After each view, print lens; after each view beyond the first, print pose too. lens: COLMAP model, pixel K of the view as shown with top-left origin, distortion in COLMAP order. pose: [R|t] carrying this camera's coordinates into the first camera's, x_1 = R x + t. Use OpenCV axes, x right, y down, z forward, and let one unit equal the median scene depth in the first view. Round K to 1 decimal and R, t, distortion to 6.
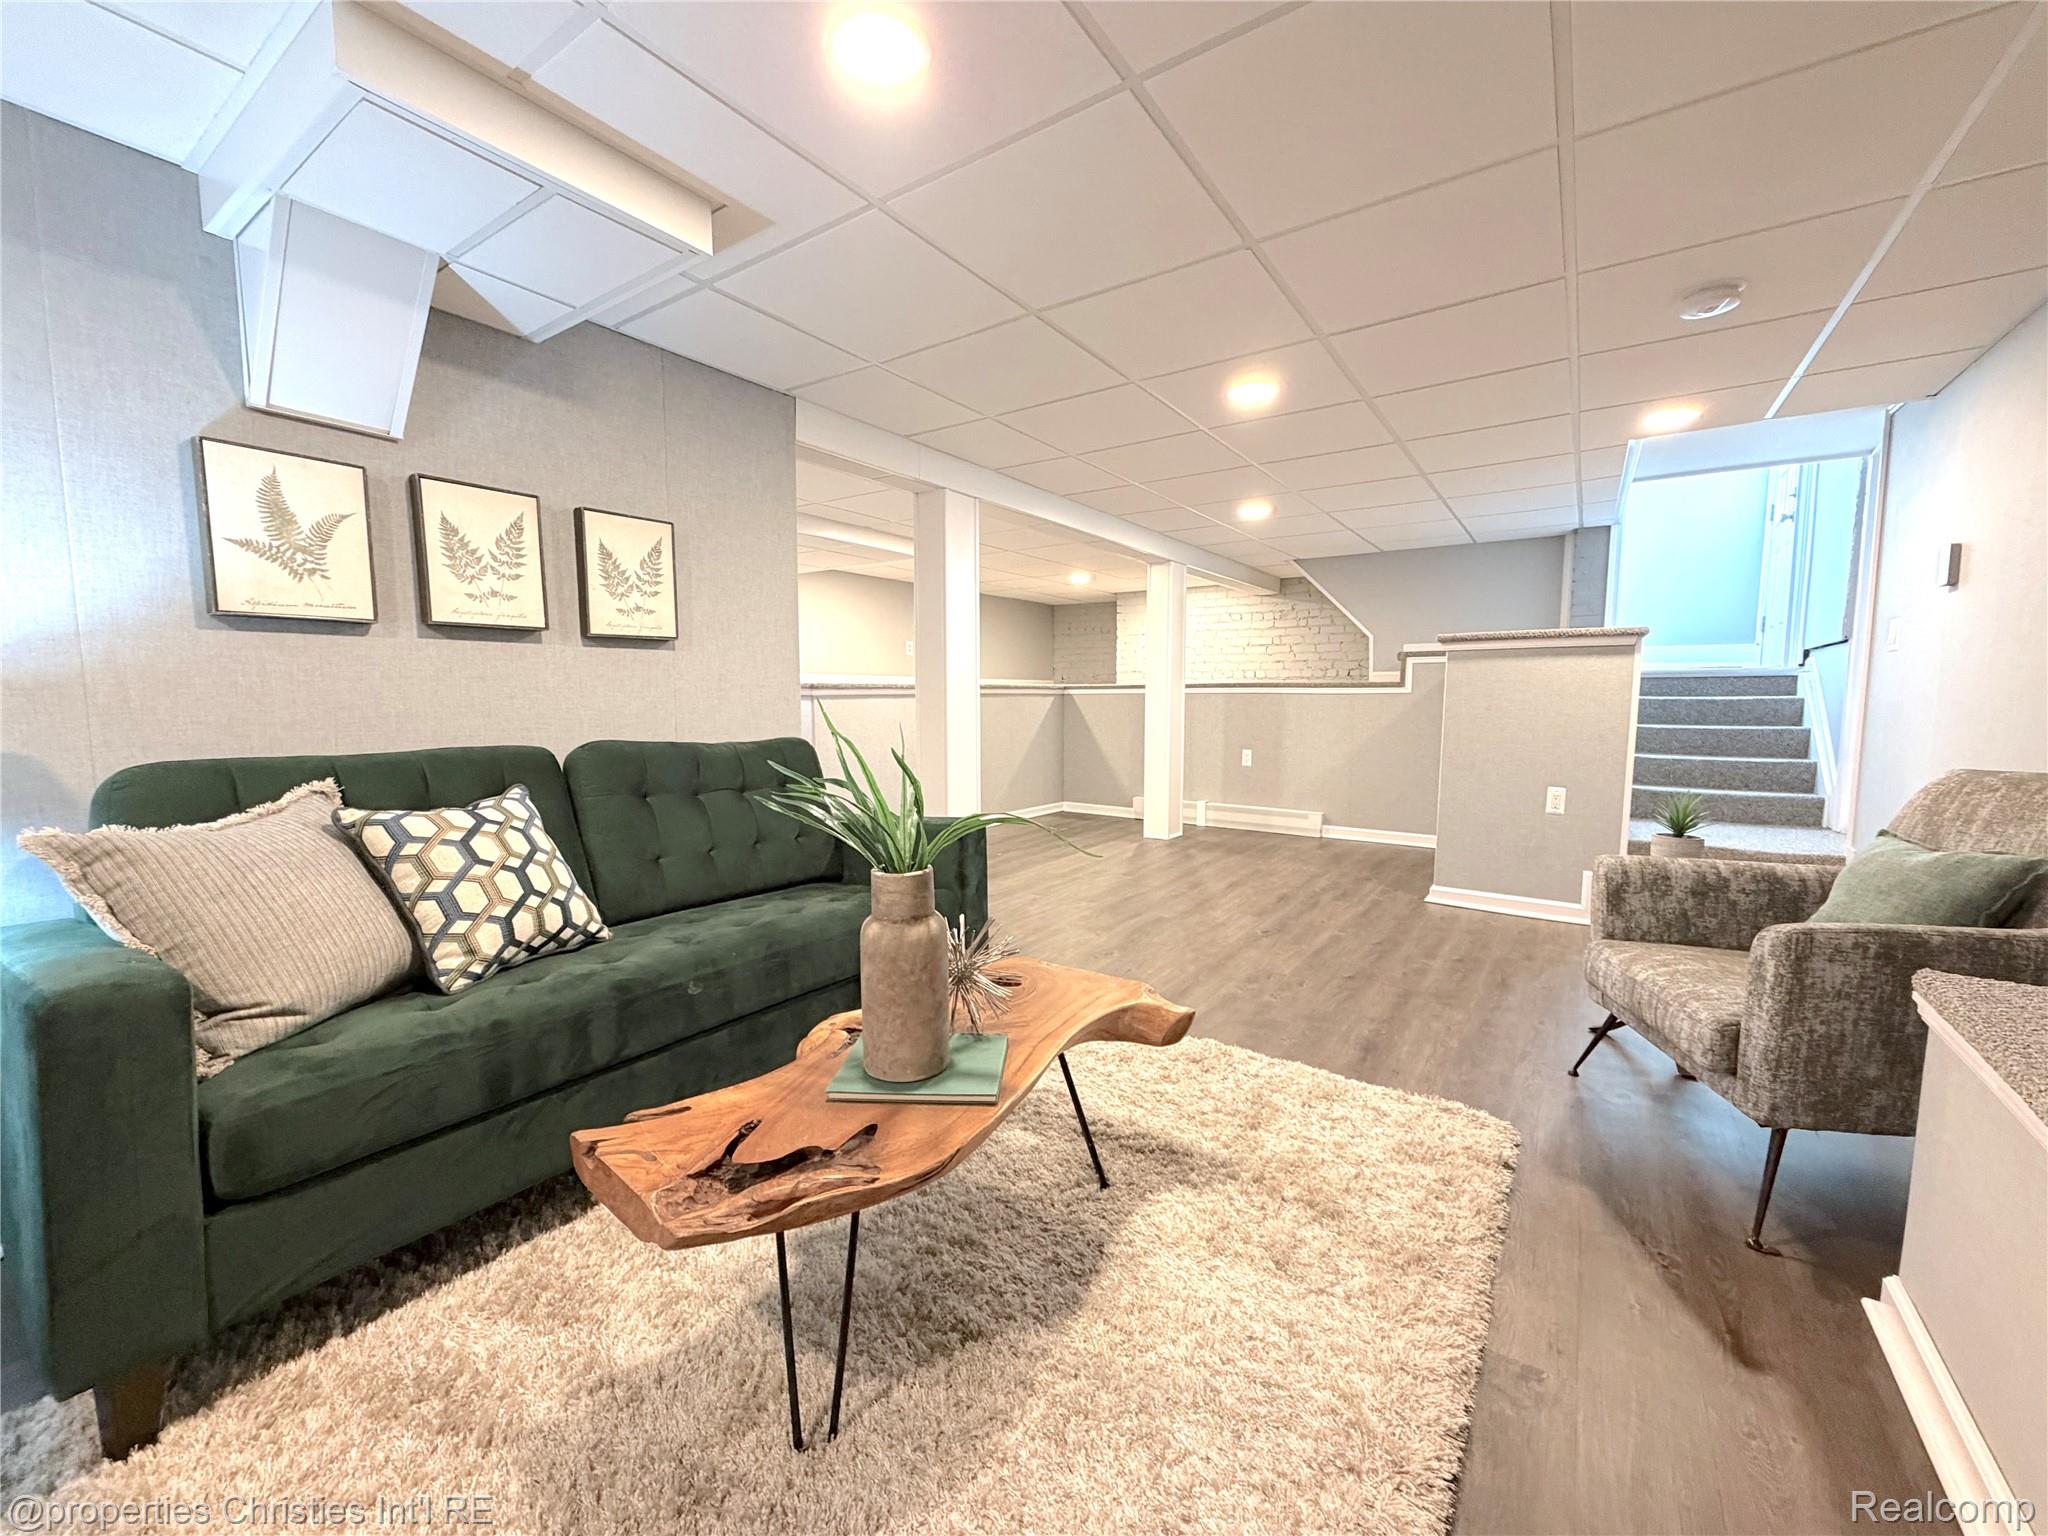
lens RADIAL K [[814.4, 0, 1017.8], [0, 814.4, 768.2], [0, 0, 1]] dist [-0.001465, -0.000047]
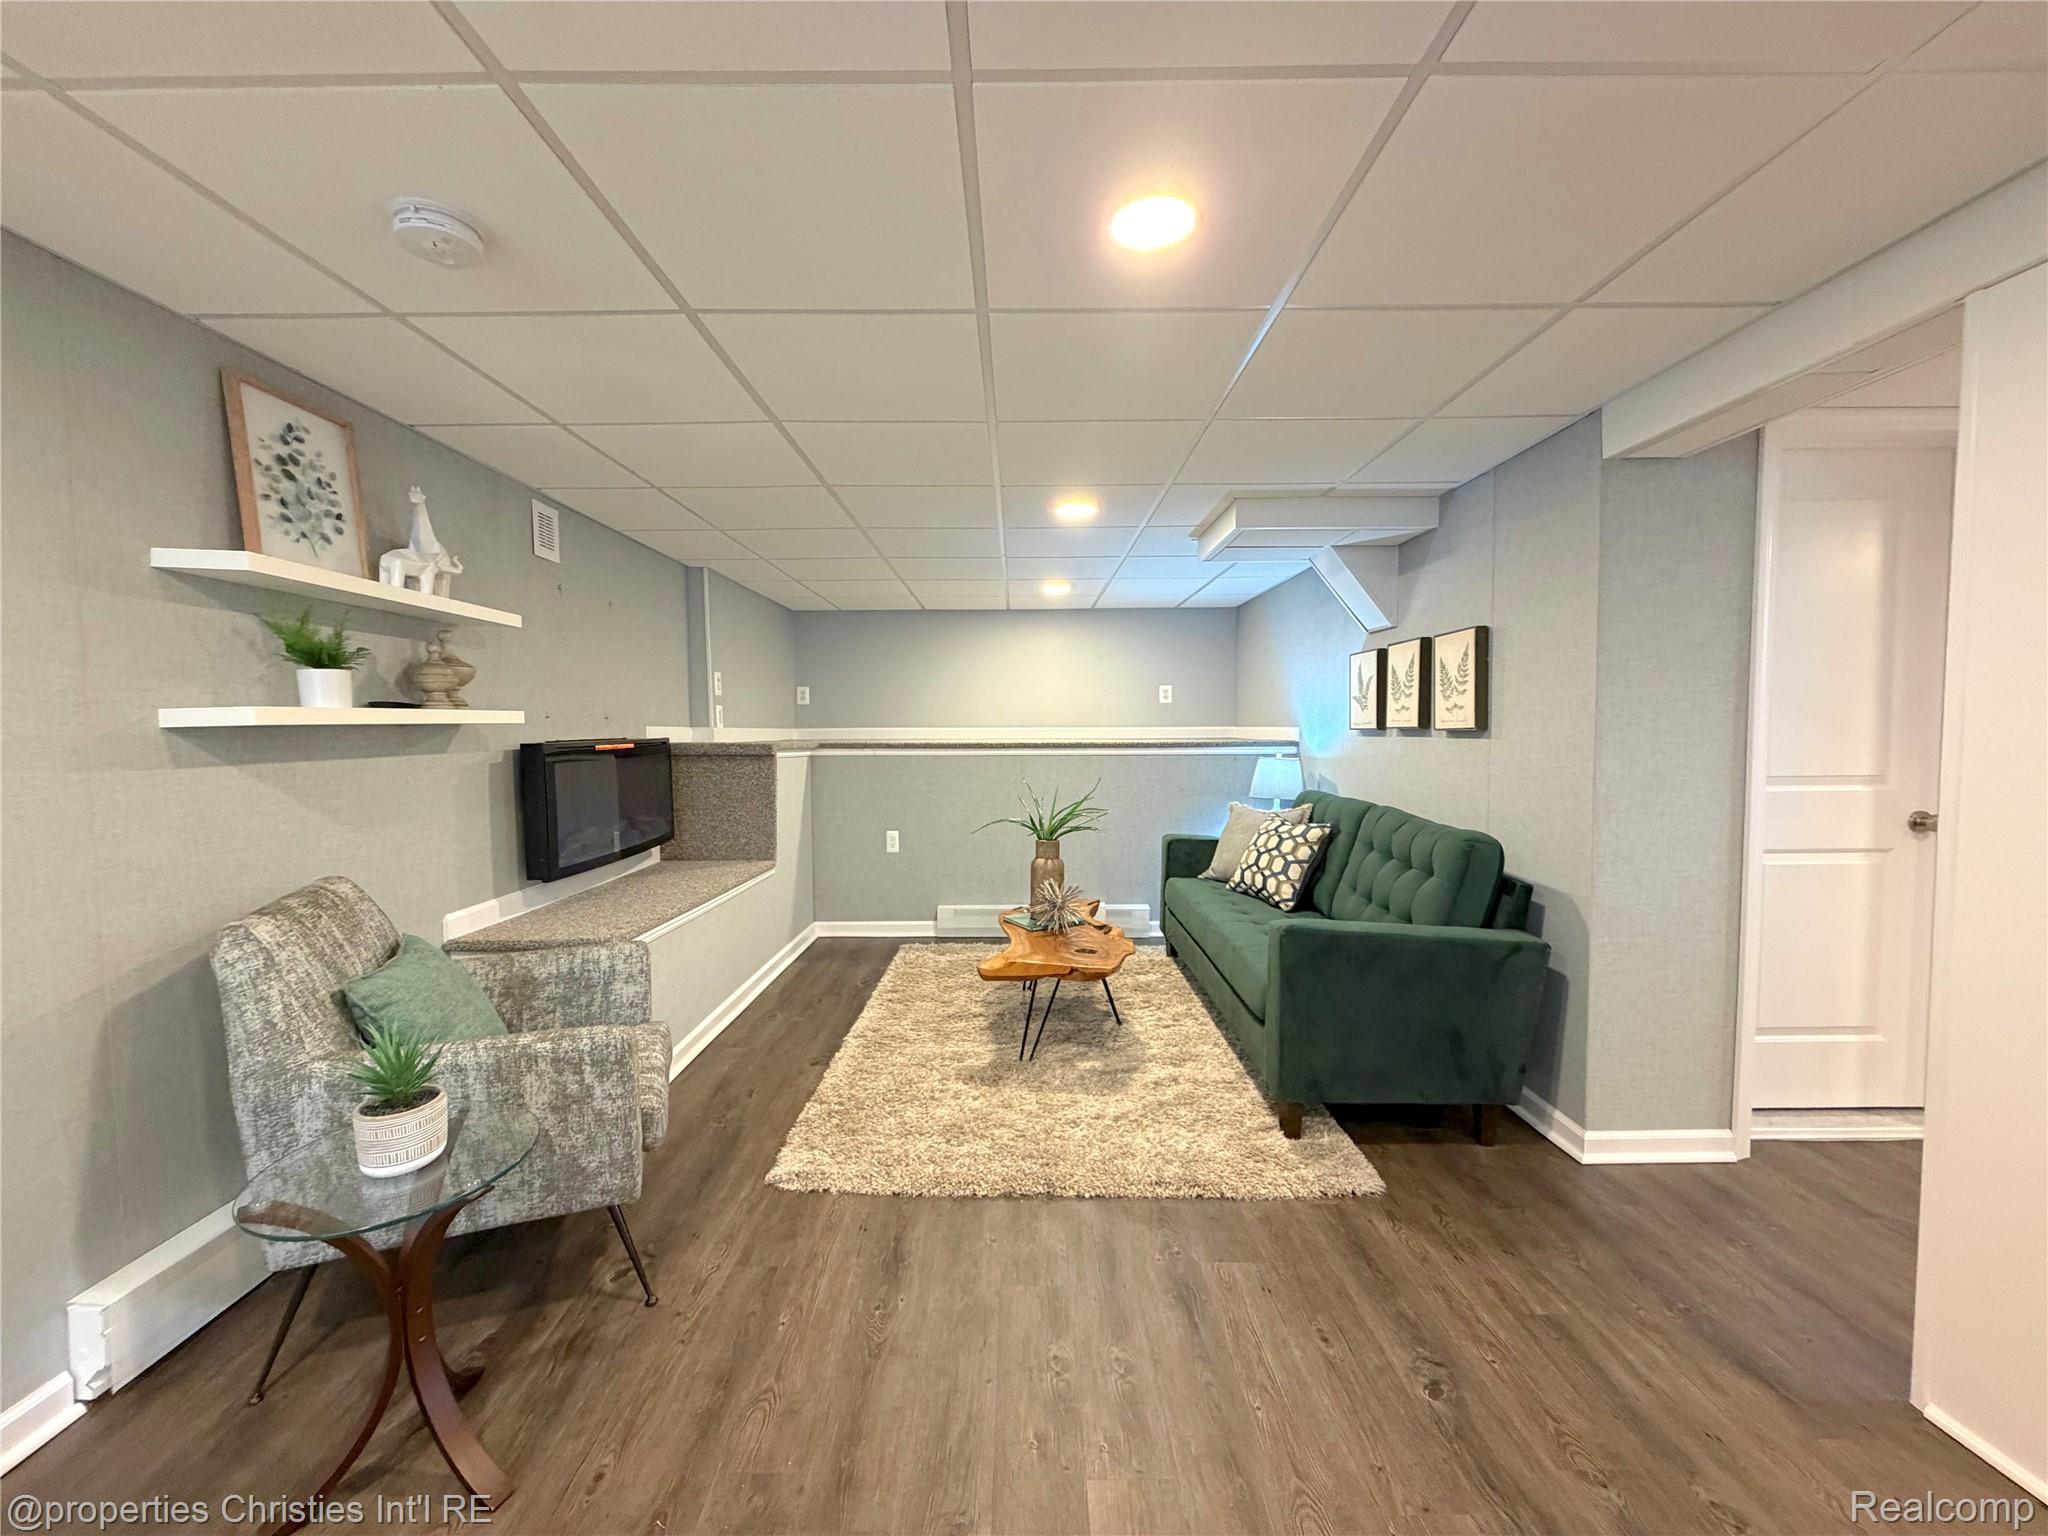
lens RADIAL K [[814.4, 0, 1017.8], [0, 814.4, 768.2], [0, 0, 1]] dist [-0.001465, -0.000047]
pose [[-0.821034, 0.033005, -0.569924, 0.763650], [-0.045871, 0.991285, 0.123490, -0.226647], [0.569033, 0.127532, -0.812365, 1.640138]]
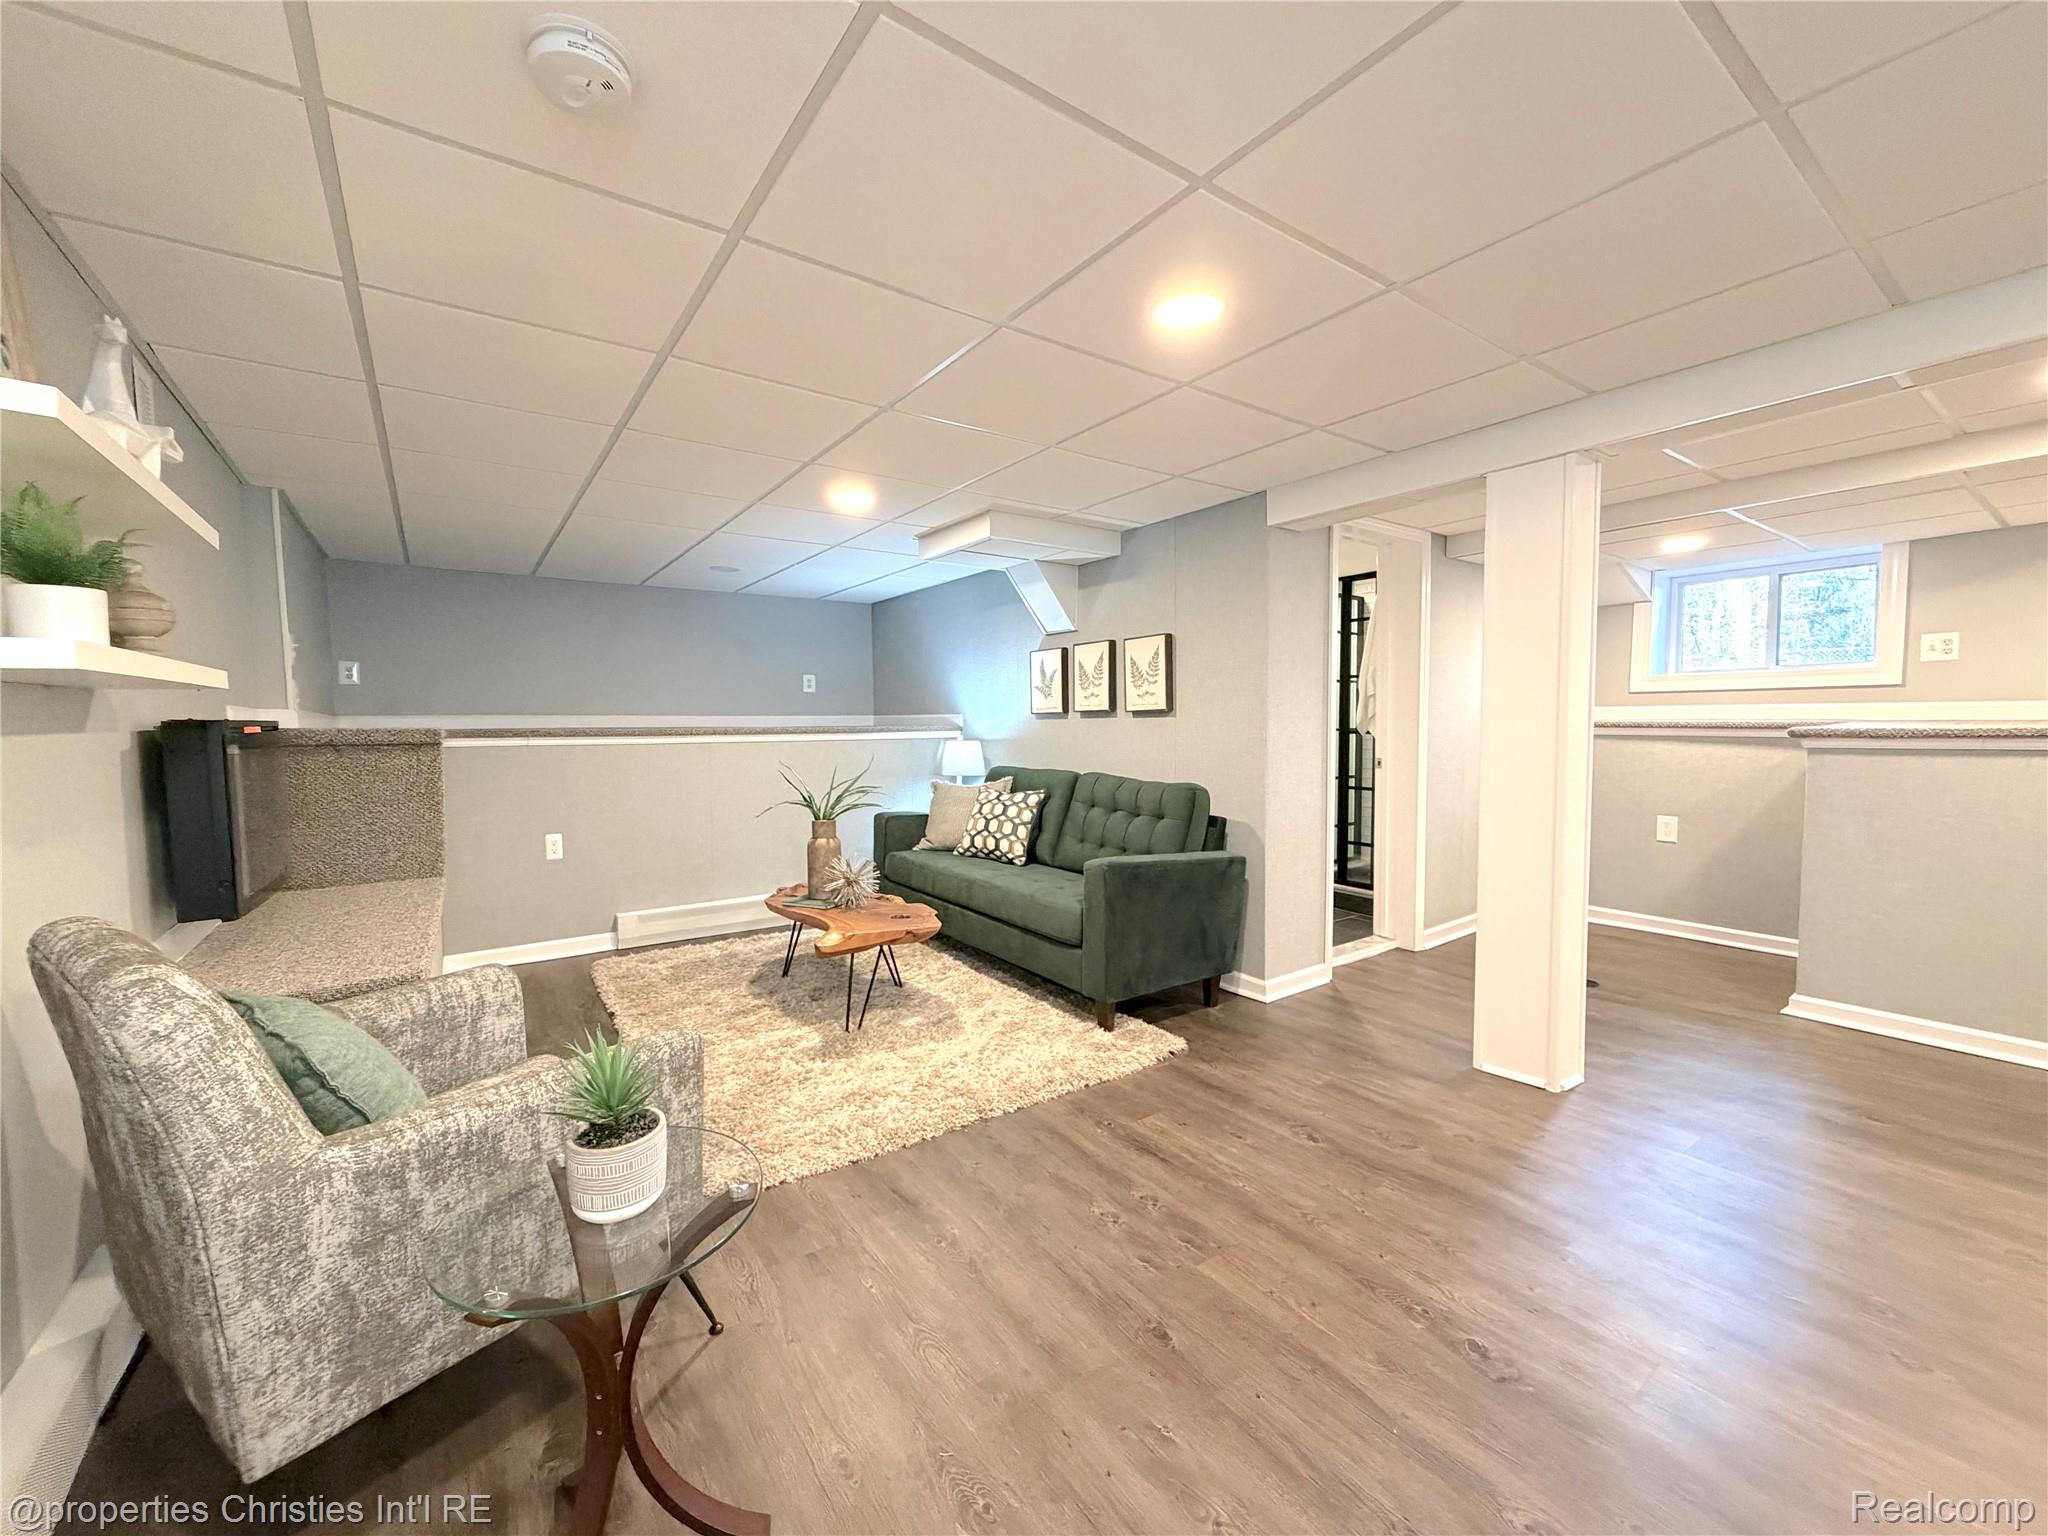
lens RADIAL K [[814.4, 0, 1017.8], [0, 814.4, 768.2], [0, 0, 1]] dist [-0.001465, -0.000047]
pose [[-0.339250, 0.056228, -0.939014, 1.137519], [-0.076202, 0.993289, 0.087009, -0.171349], [0.937605, 0.101073, -0.332688, 1.323364]]
